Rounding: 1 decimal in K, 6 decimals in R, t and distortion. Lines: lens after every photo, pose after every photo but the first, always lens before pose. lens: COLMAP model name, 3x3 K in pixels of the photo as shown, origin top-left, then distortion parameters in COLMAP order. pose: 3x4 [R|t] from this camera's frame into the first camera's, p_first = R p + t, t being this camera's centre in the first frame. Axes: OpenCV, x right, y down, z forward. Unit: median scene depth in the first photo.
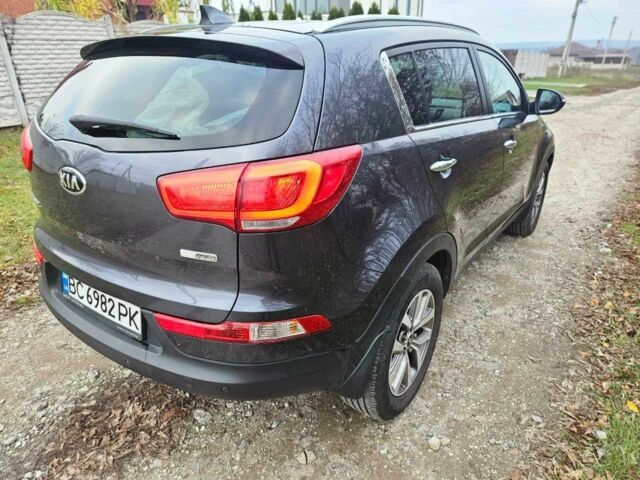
lens RADIAL K [[439.9, 0, 319.4], [0, 439.9, 246.6], [0, 0, 1]] dist [0.027388, -0.004229]
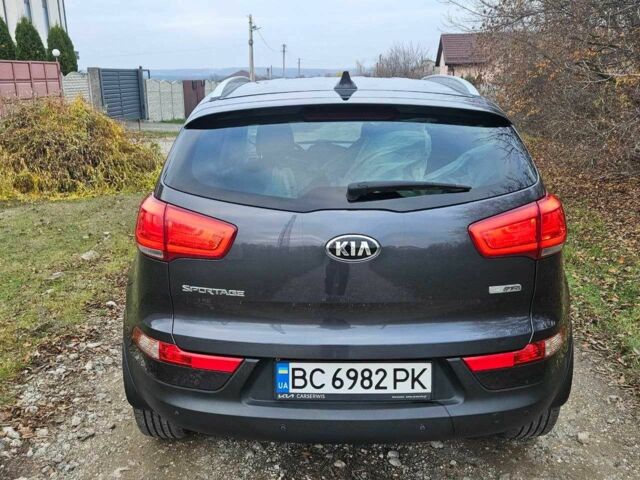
lens RADIAL K [[636.1, 0, 322.4], [0, 636.1, 236.2], [0, 0, 1]] dist [0.018264, 0.000000]
pose [[0.819899, -0.143505, 0.554231, -1.282353], [0.237213, 0.966220, -0.100739, -0.046767], [-0.521053, 0.214067, 0.826244, -0.105924]]
